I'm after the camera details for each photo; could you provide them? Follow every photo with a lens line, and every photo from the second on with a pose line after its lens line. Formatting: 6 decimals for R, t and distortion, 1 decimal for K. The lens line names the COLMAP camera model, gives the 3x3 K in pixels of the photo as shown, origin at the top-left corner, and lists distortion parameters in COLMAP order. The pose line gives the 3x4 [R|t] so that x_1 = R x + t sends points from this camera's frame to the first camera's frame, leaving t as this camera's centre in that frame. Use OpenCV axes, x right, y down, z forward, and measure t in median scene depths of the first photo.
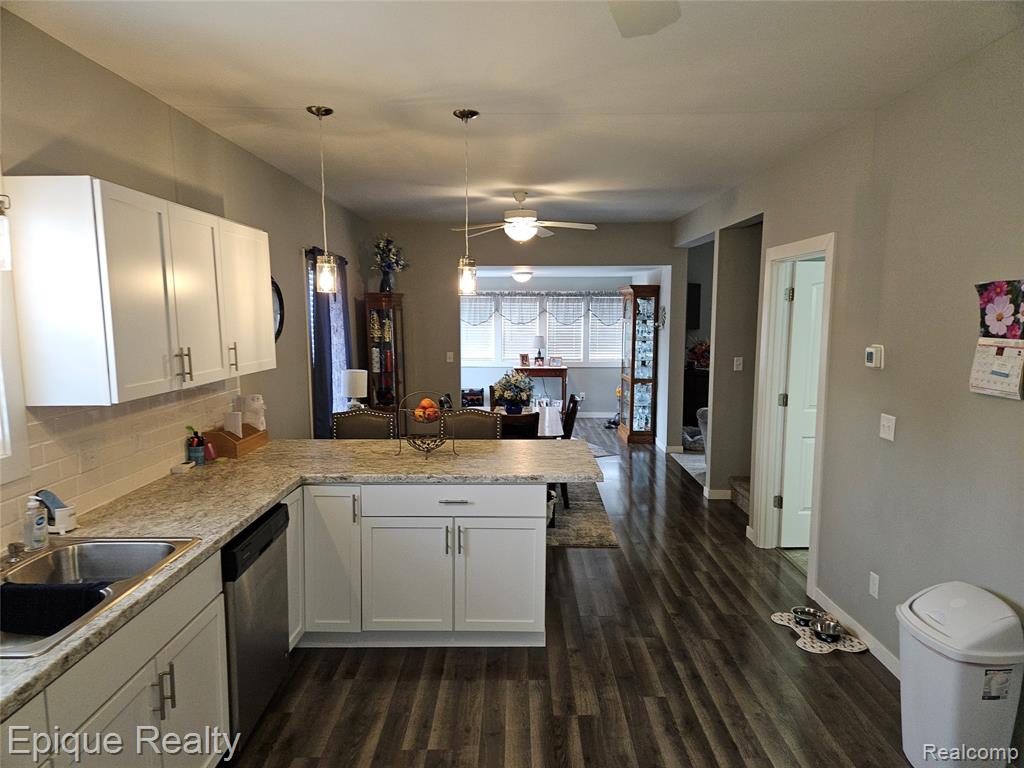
lens RADIAL K [[687.3, 0, 512.0], [0, 687.3, 384.0], [0, 0, 1]] dist [0.047292, -0.002290]
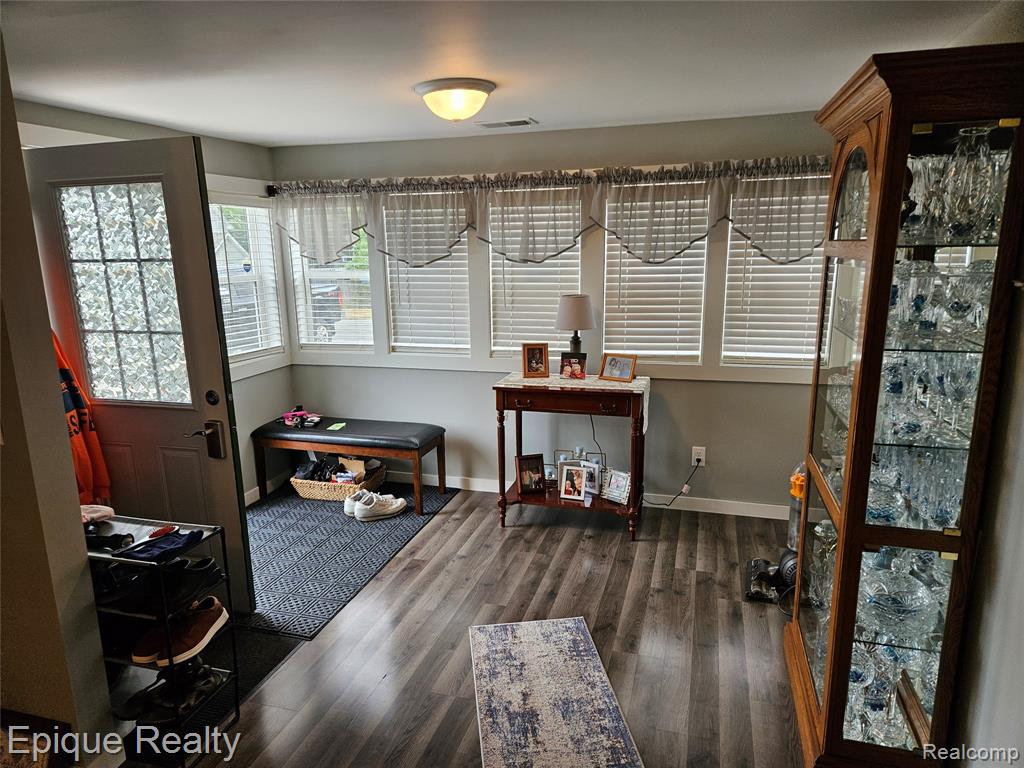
lens RADIAL K [[682.6, 0, 492.1], [0, 682.6, 390.9], [0, 0, 1]] dist [0.057587, -0.035880]
pose [[0.954939, 0.046970, -0.293063, 0.106648], [-0.014585, 0.993632, 0.111728, -0.059521], [0.296444, -0.102419, 0.949543, 0.636098]]
